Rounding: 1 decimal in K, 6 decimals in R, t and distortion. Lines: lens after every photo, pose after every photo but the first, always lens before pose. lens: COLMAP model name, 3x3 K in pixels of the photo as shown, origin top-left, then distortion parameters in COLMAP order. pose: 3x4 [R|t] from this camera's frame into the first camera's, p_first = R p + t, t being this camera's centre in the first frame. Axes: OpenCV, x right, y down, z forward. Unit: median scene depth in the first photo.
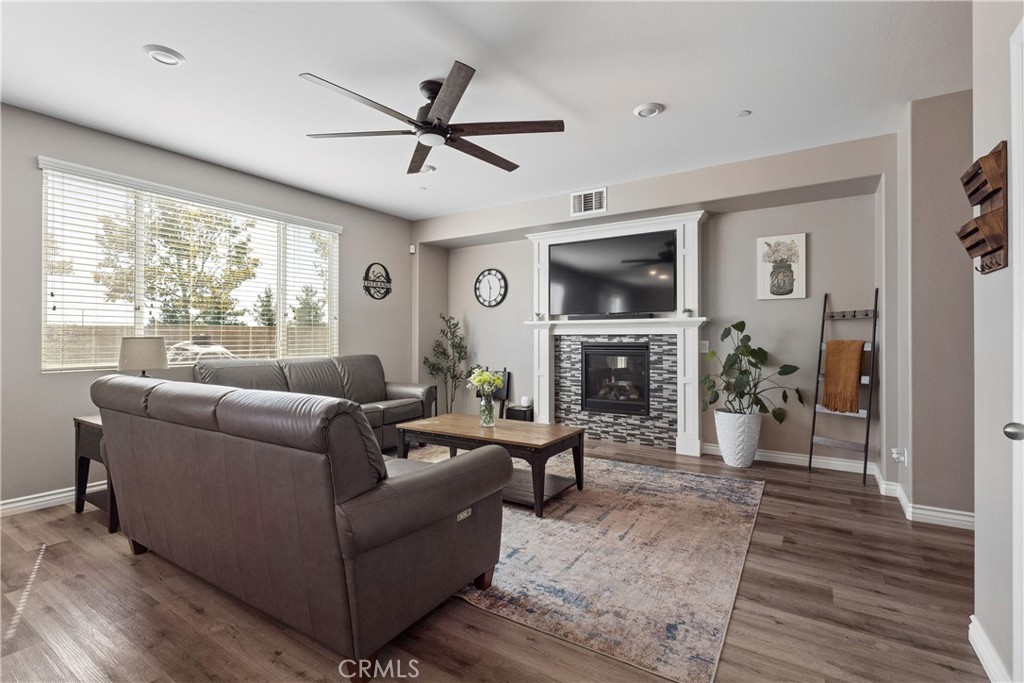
lens RADIAL K [[472.2, 0, 512.8], [0, 472.2, 334.7], [0, 0, 1]] dist [-0.002552, 0.000029]
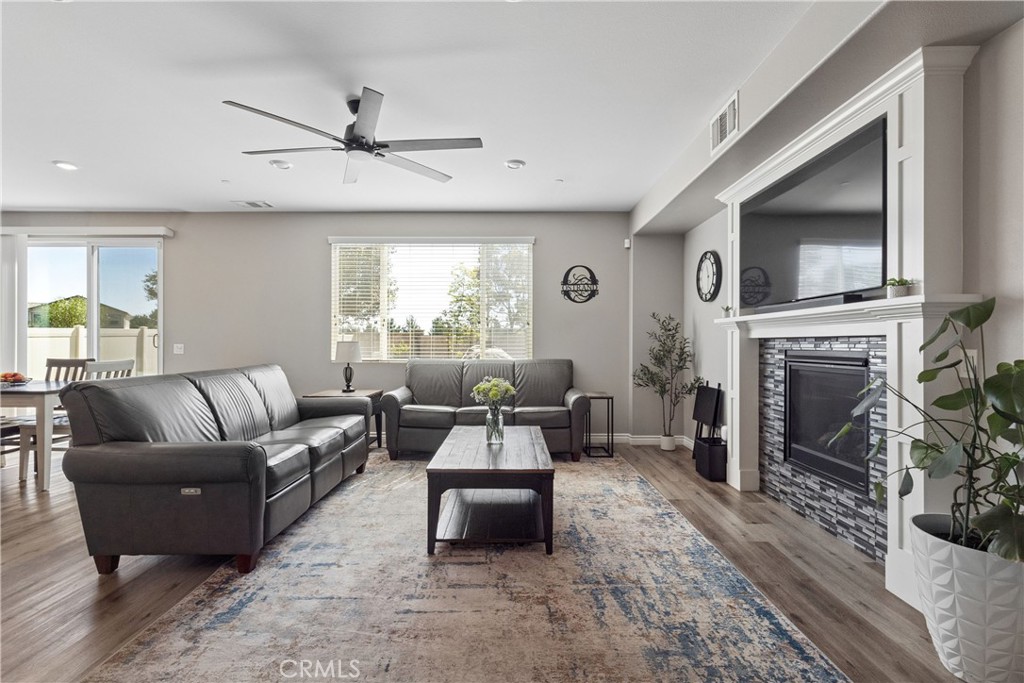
lens RADIAL K [[471.3, 0, 512.0], [0, 471.3, 341.5], [0, 0, 1]] dist [0.004559, 0.000848]
pose [[0.534643, -0.000758, -0.845078, 0.499386], [0.003650, 0.999992, 0.001412, 0.003175], [0.845070, -0.003840, 0.534642, 0.395577]]
